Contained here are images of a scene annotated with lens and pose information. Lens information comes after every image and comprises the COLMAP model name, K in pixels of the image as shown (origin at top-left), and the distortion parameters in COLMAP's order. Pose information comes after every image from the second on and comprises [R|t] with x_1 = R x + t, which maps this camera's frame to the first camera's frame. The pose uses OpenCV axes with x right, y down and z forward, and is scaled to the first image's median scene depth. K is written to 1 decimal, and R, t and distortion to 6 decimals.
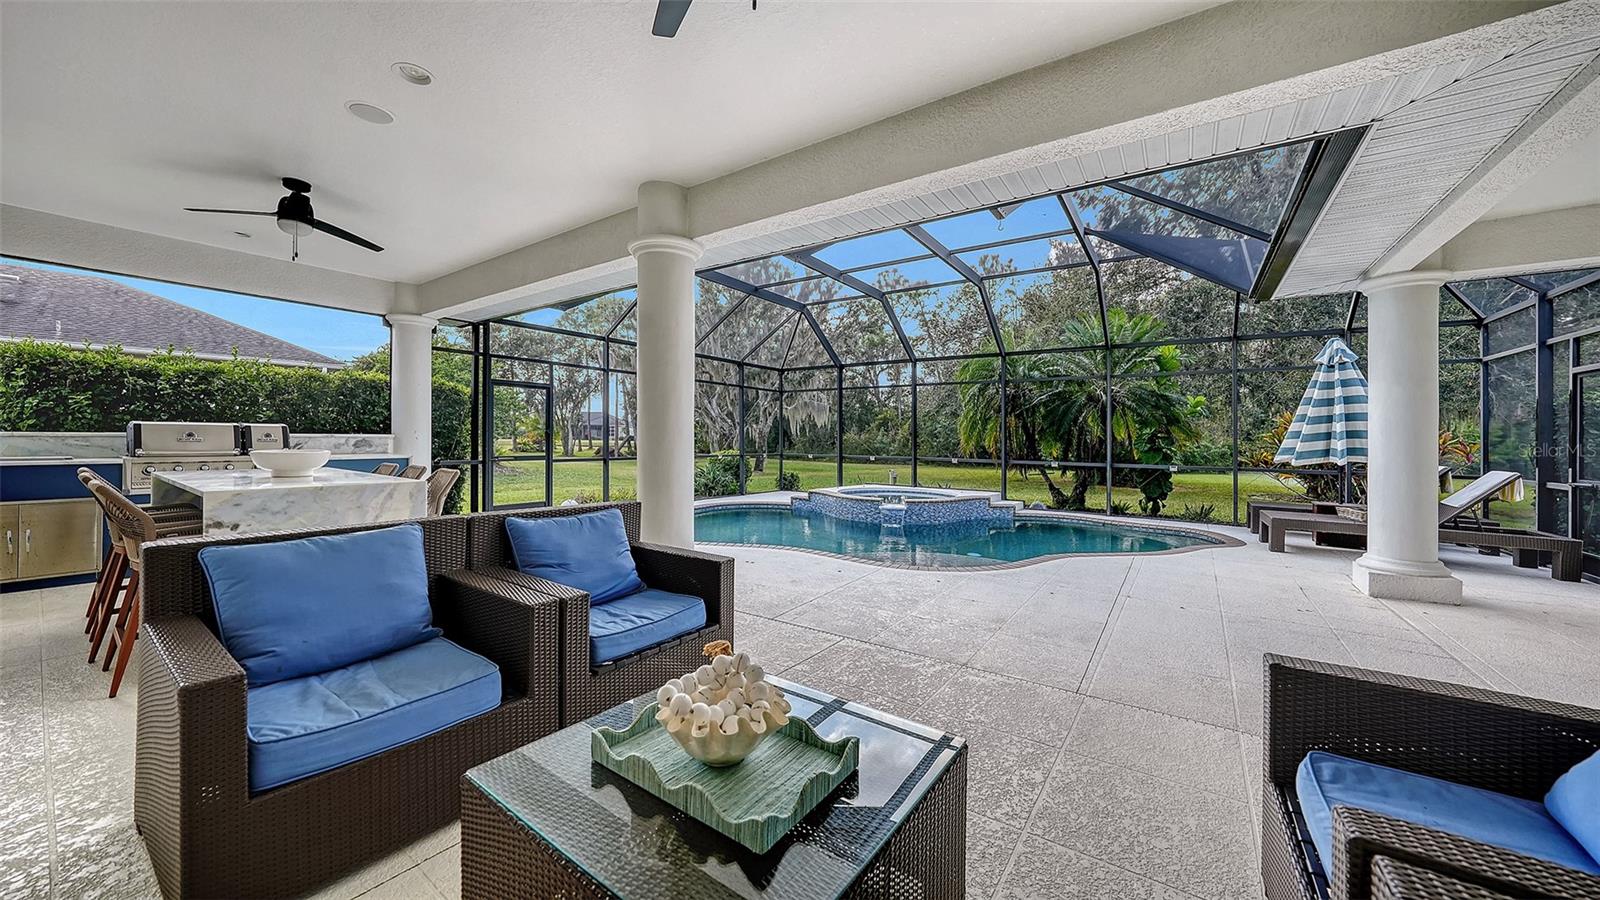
lens RADIAL K [[557.2, 0, 797.0], [0, 557.2, 447.6], [0, 0, 1]] dist [-0.028476, 0.007421]
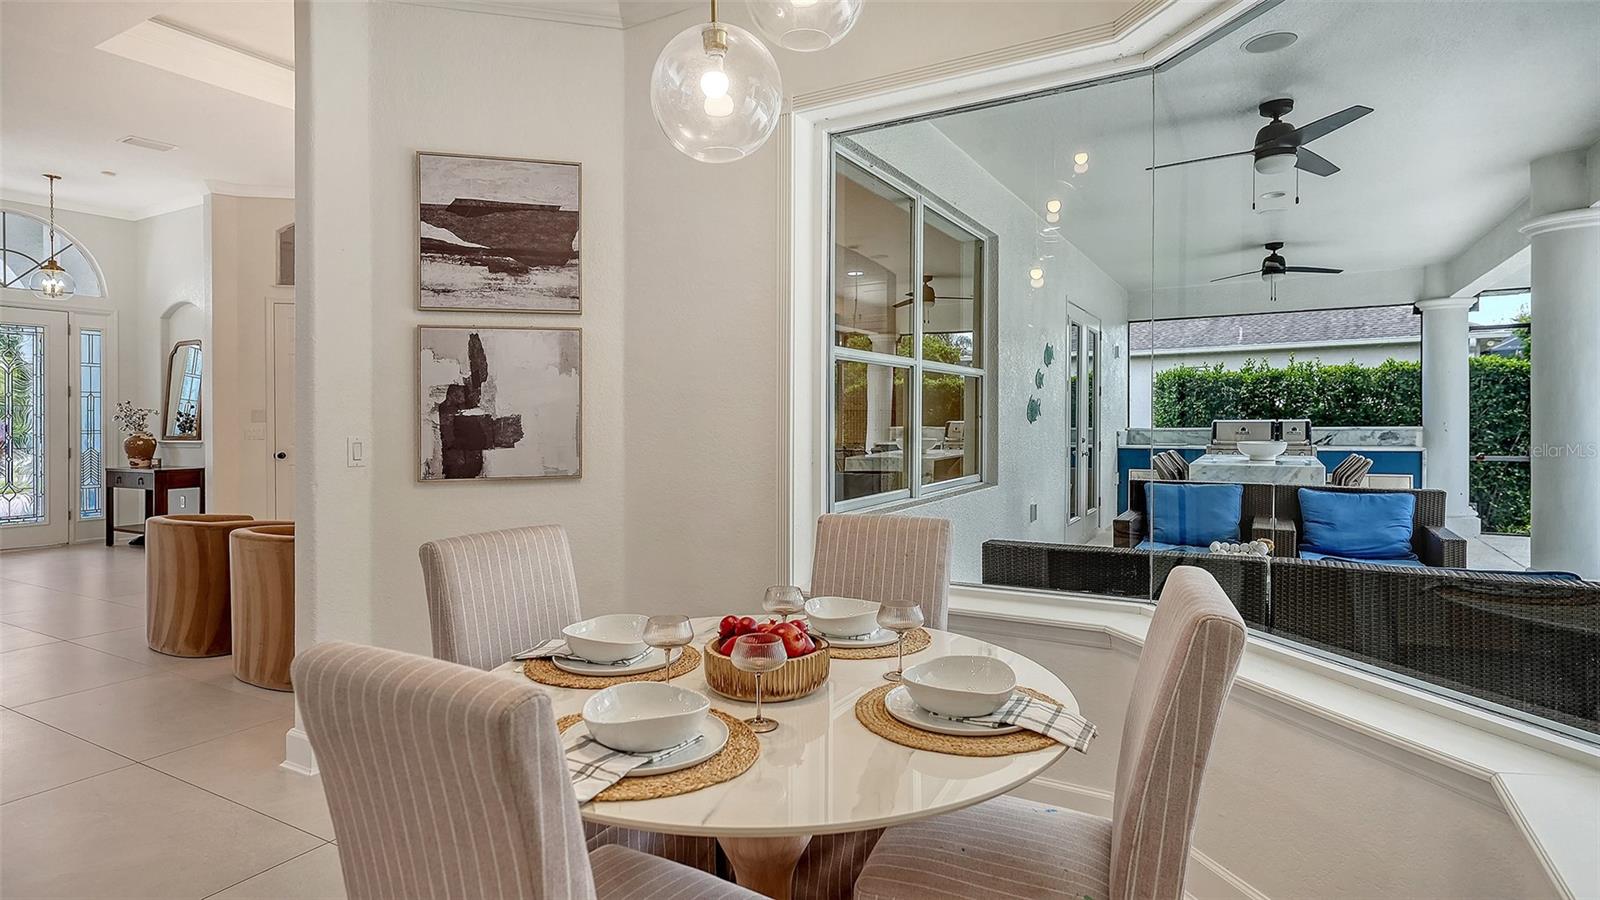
lens RADIAL K [[806.3, 0, 795.6], [0, 806.3, 426.6], [0, 0, 1]] dist [0.003446, 0.000389]
pose [[0.087363, -0.005329, -0.996162, 0.603197], [-0.008883, 0.999942, -0.006128, -0.006139], [0.996137, 0.009385, 0.087311, -0.218907]]
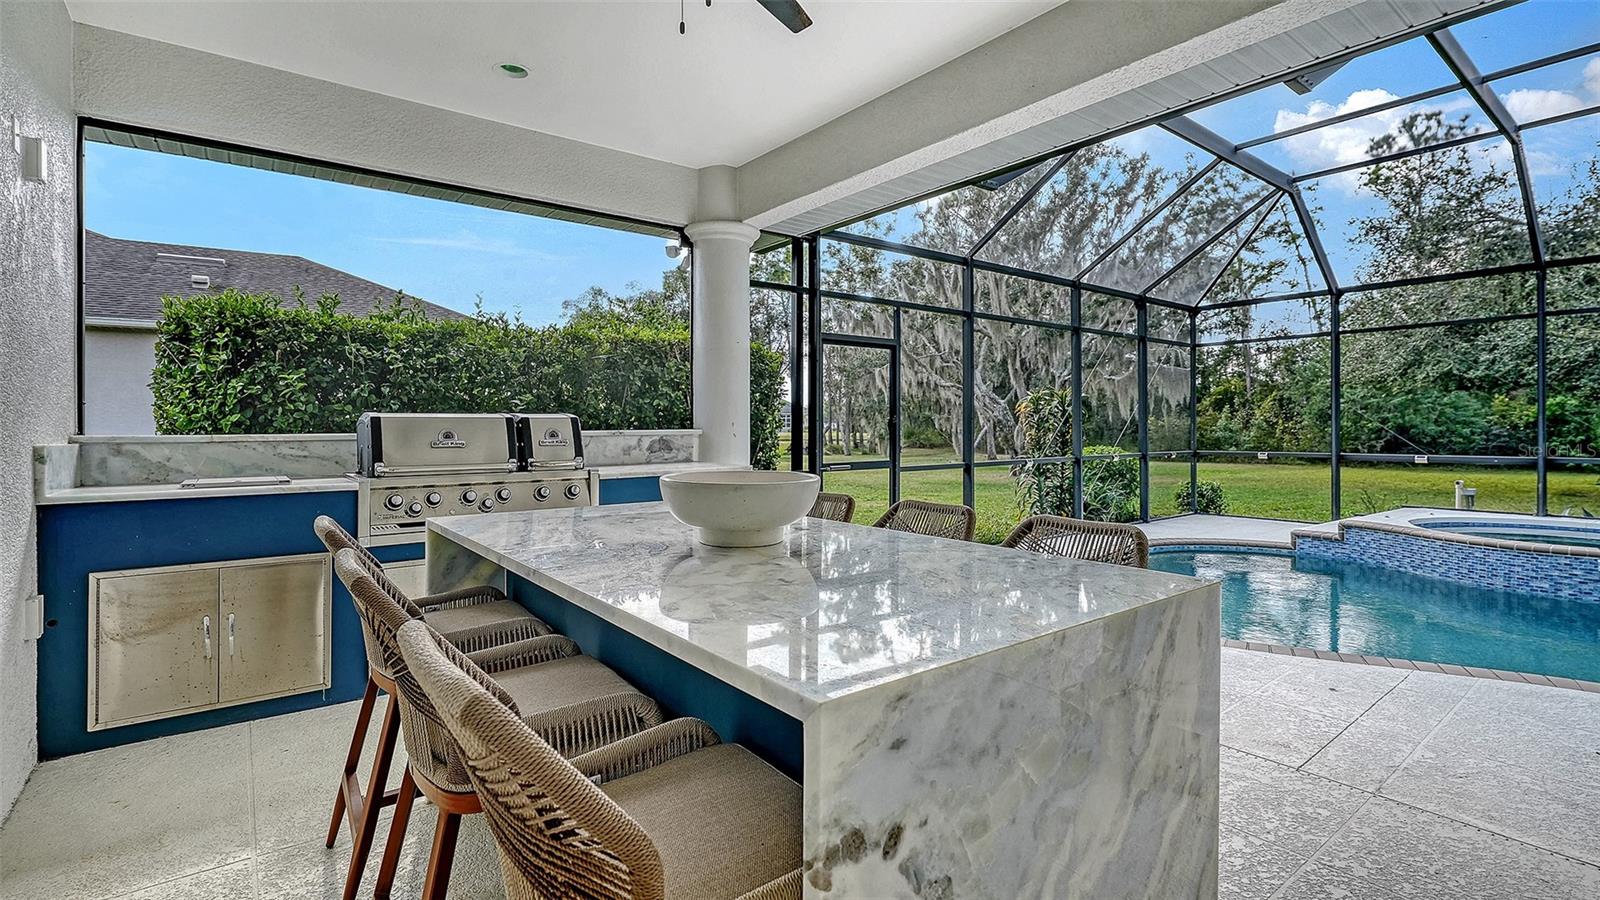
lens RADIAL K [[736.6, 0, 803.9], [0, 736.6, 434.1], [0, 0, 1]] dist [-0.001118, -0.000197]
pose [[0.956293, -0.013808, -0.292084, -0.421591], [0.011681, 0.999891, -0.009024, -0.010896], [0.292177, 0.005218, 0.956350, 0.297819]]
